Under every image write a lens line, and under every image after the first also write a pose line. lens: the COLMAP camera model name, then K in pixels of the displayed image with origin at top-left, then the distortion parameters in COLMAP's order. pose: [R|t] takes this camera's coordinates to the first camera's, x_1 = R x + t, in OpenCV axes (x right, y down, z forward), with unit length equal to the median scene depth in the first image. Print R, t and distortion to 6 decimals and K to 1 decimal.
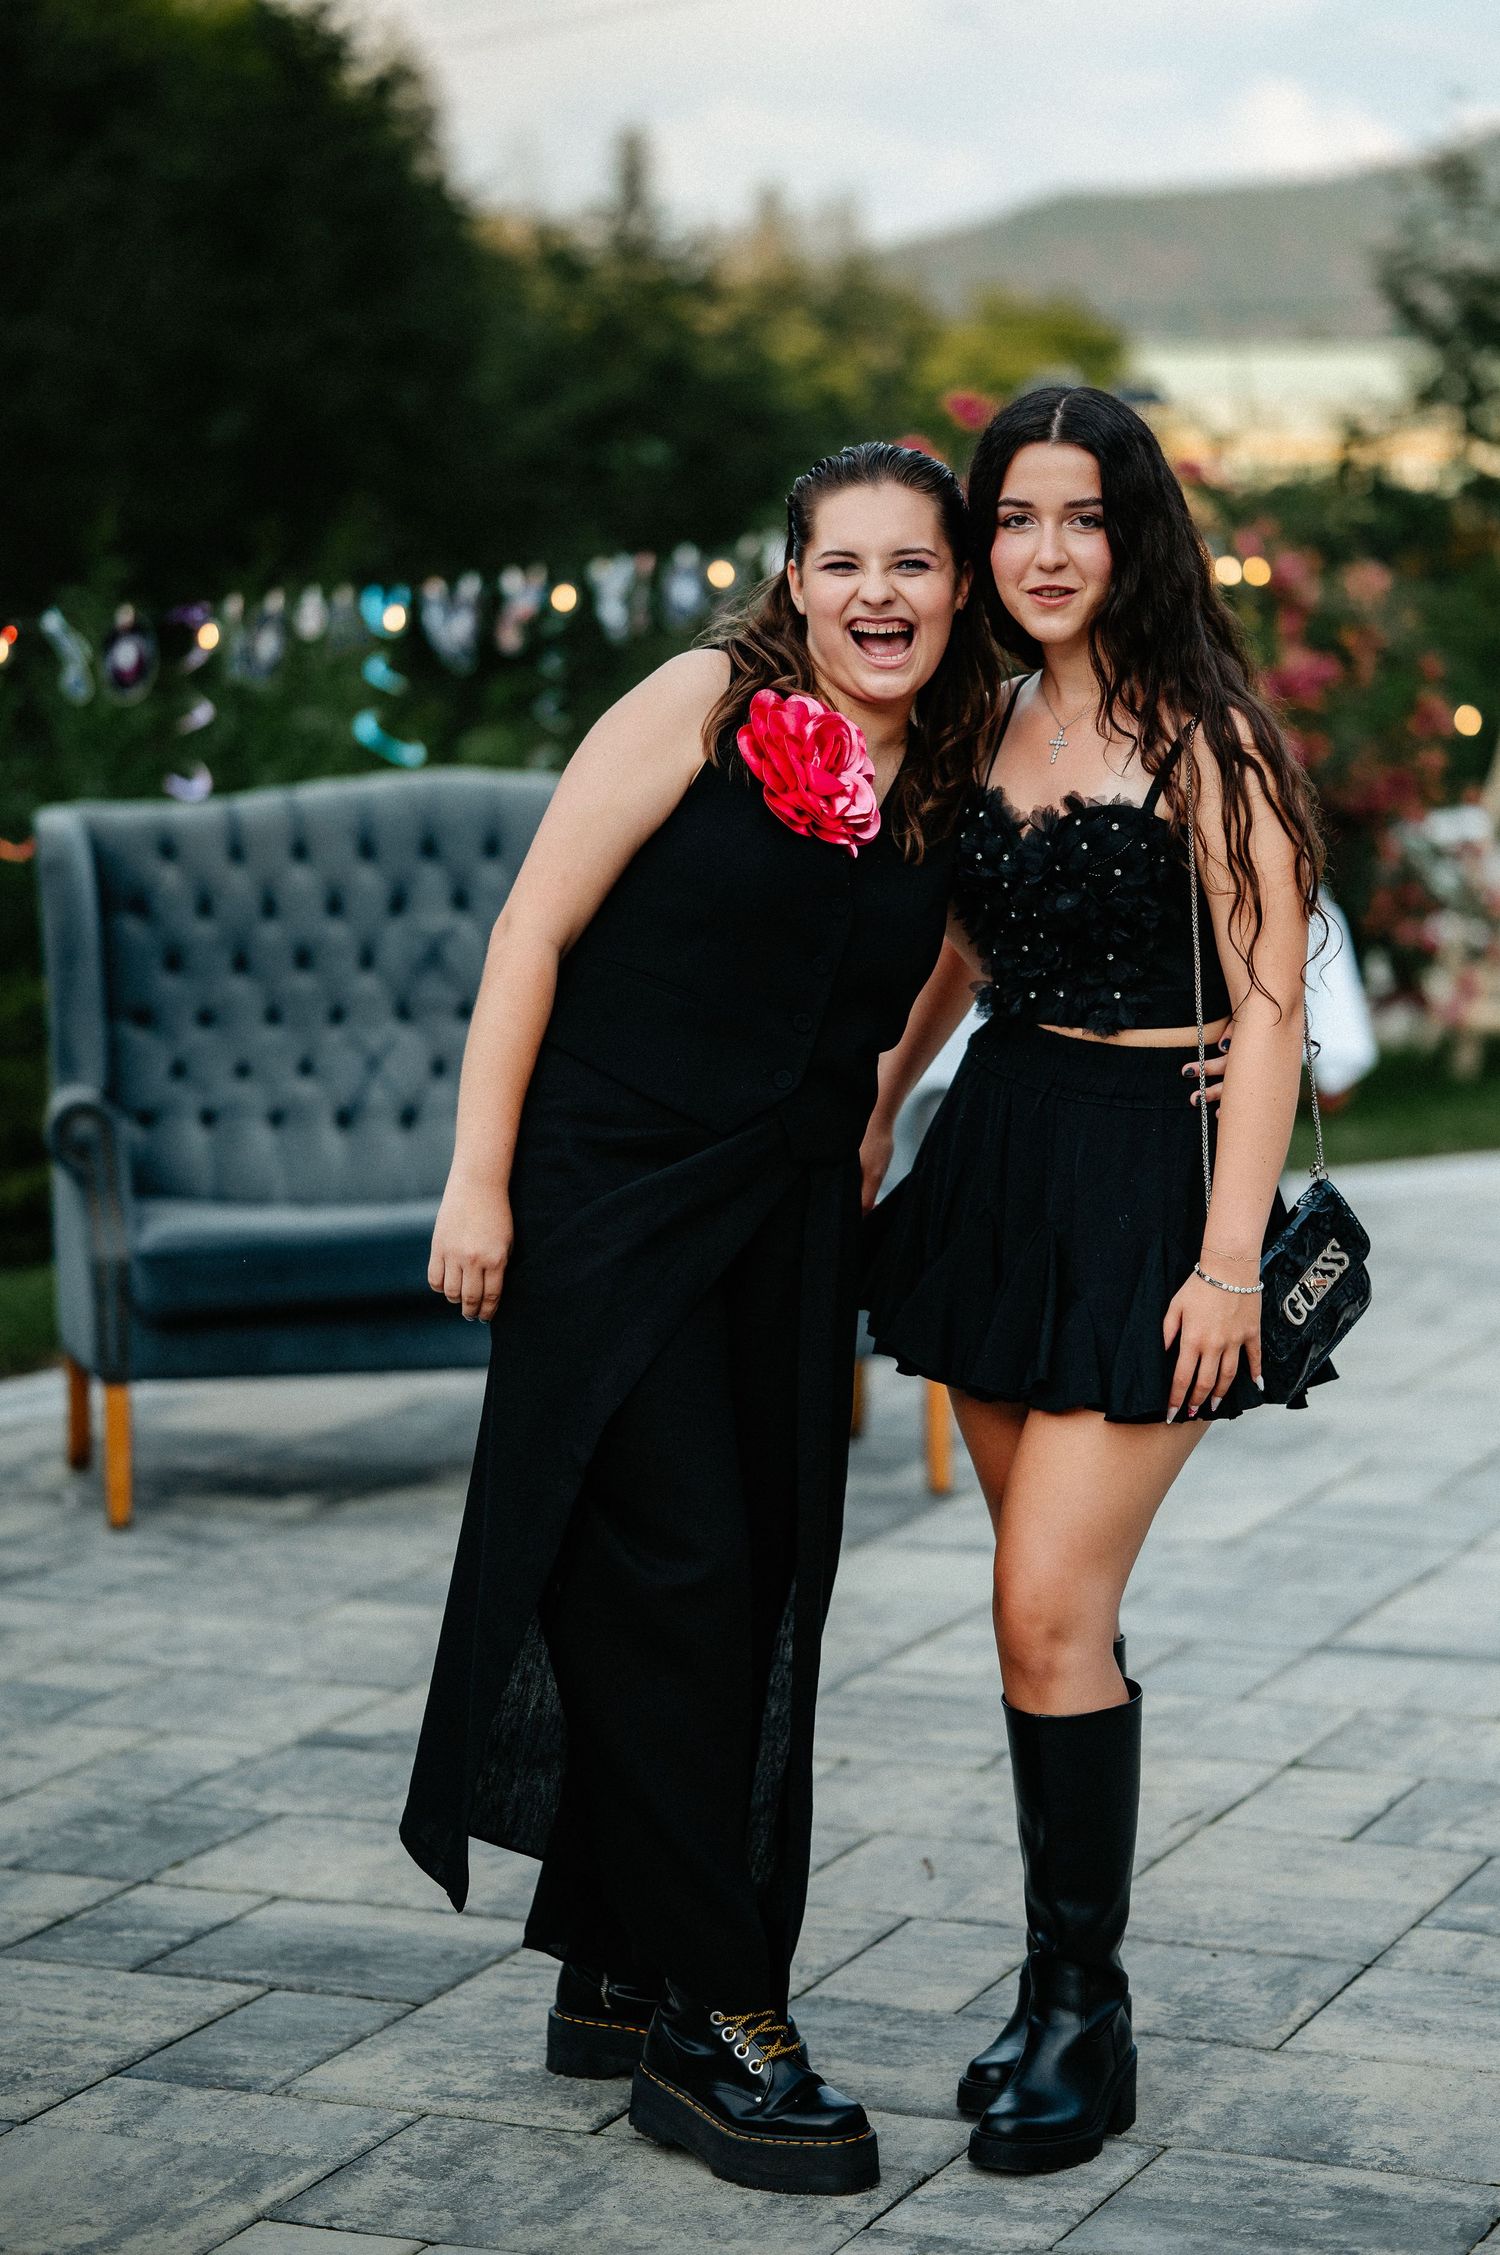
lens RADIAL K [[5362.9, 0, 776.0], [0, 5362.9, 1086.2], [0, 0, 1]] dist [0.121288, -0.922479]
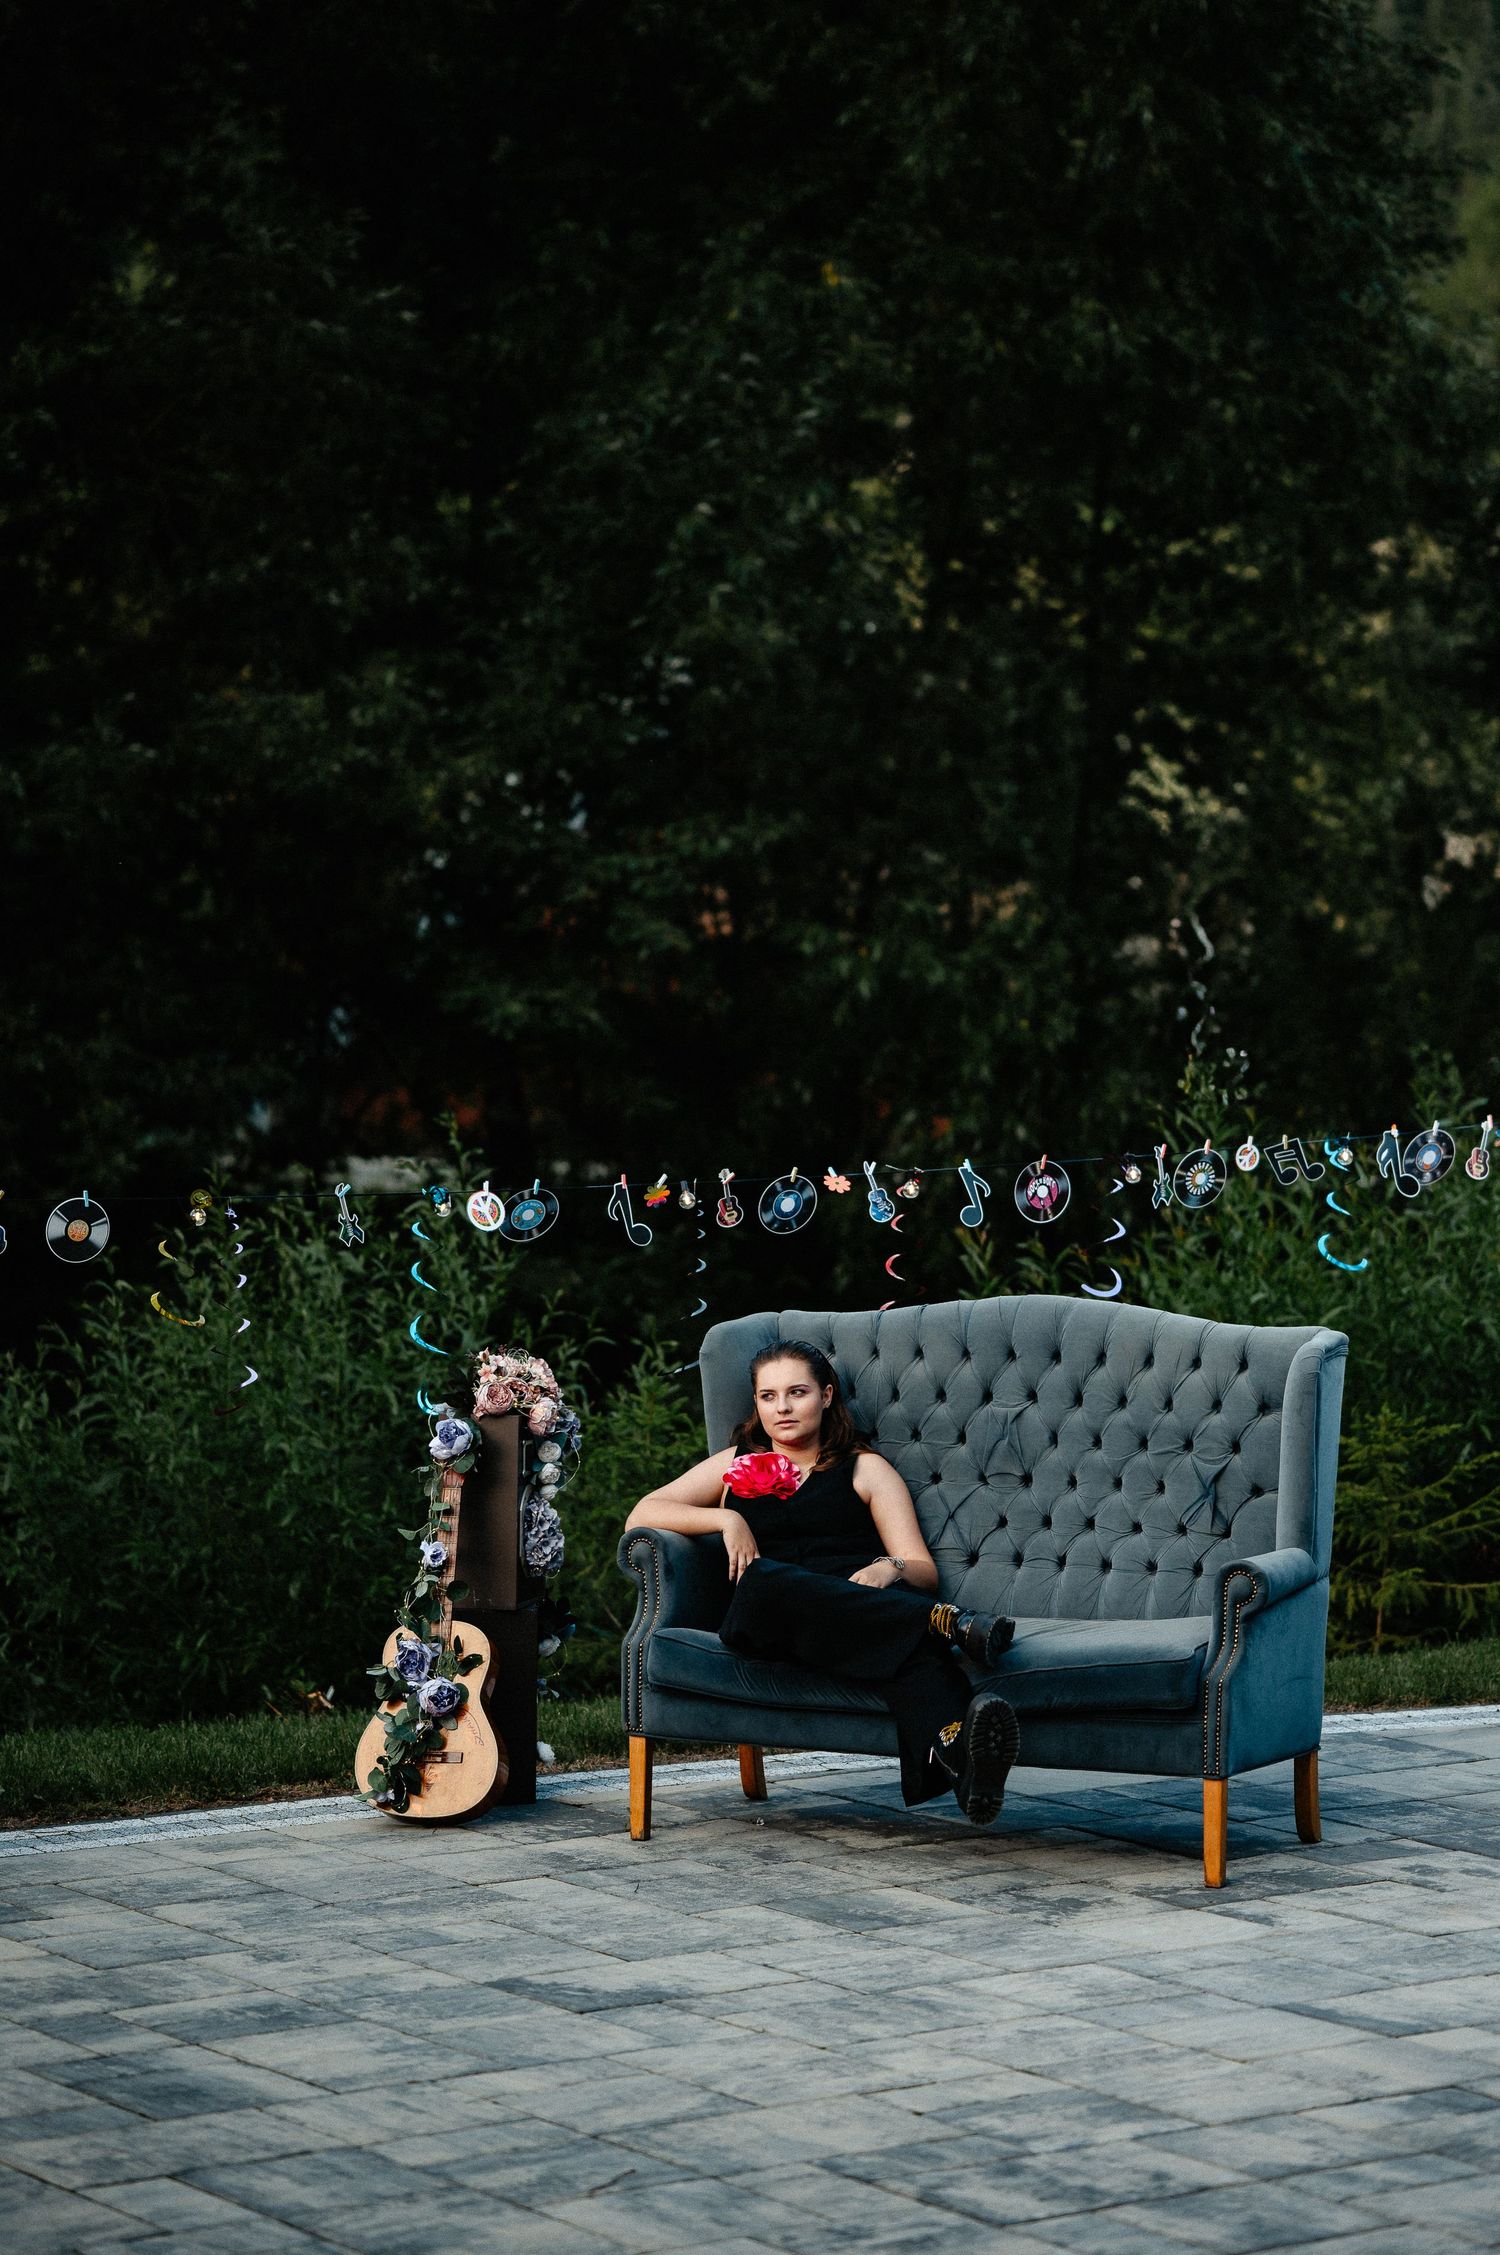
lens RADIAL K [[5528.0, 0, 747.9], [0, 5528.0, 1127.6], [0, 0, 1]] dist [0.248766, -1.022830]
pose [[0.831113, 0.016333, -0.555863, 0.753668], [-0.046451, 0.998114, -0.040125, -0.049844], [0.554160, 0.059169, 0.830305, -0.218253]]
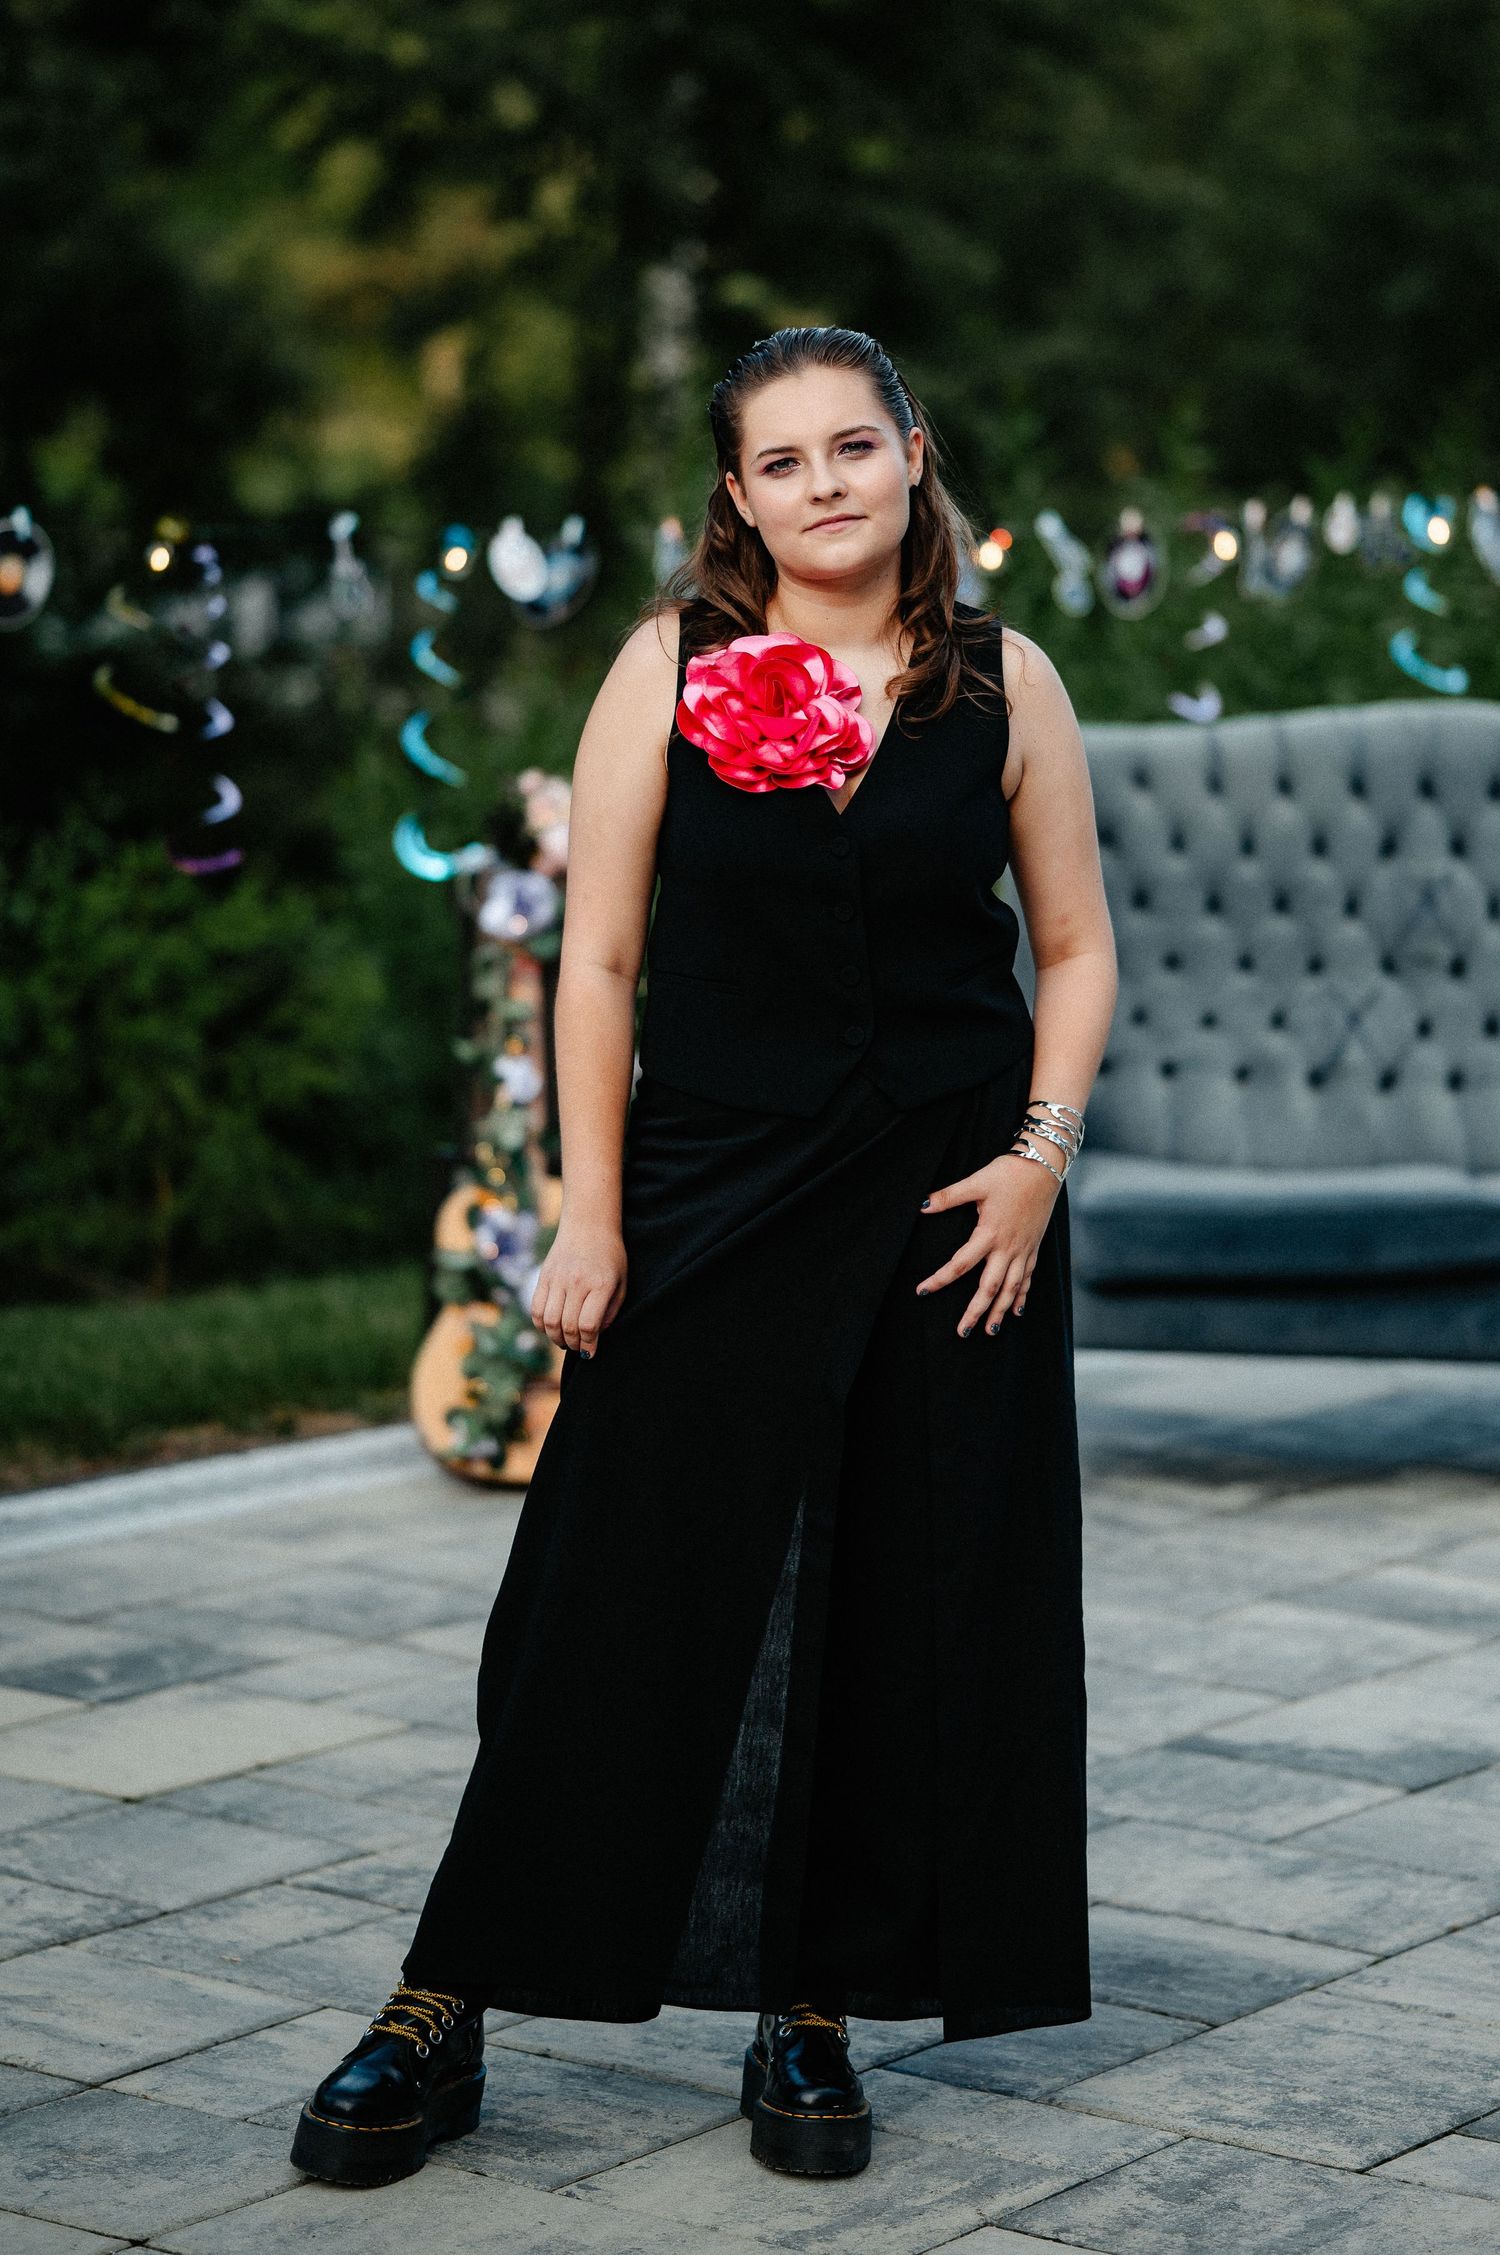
lens RADIAL K [[6137.8, 0, 745.6], [0, 6137.8, 902.9], [0, 0, 1]] dist [0.124589, -0.926177]
pose [[0.975580, 0.047379, -0.214474, 0.057852], [-0.051726, 0.998553, -0.014699, -0.004126], [0.213467, 0.025434, 0.976619, -0.057882]]
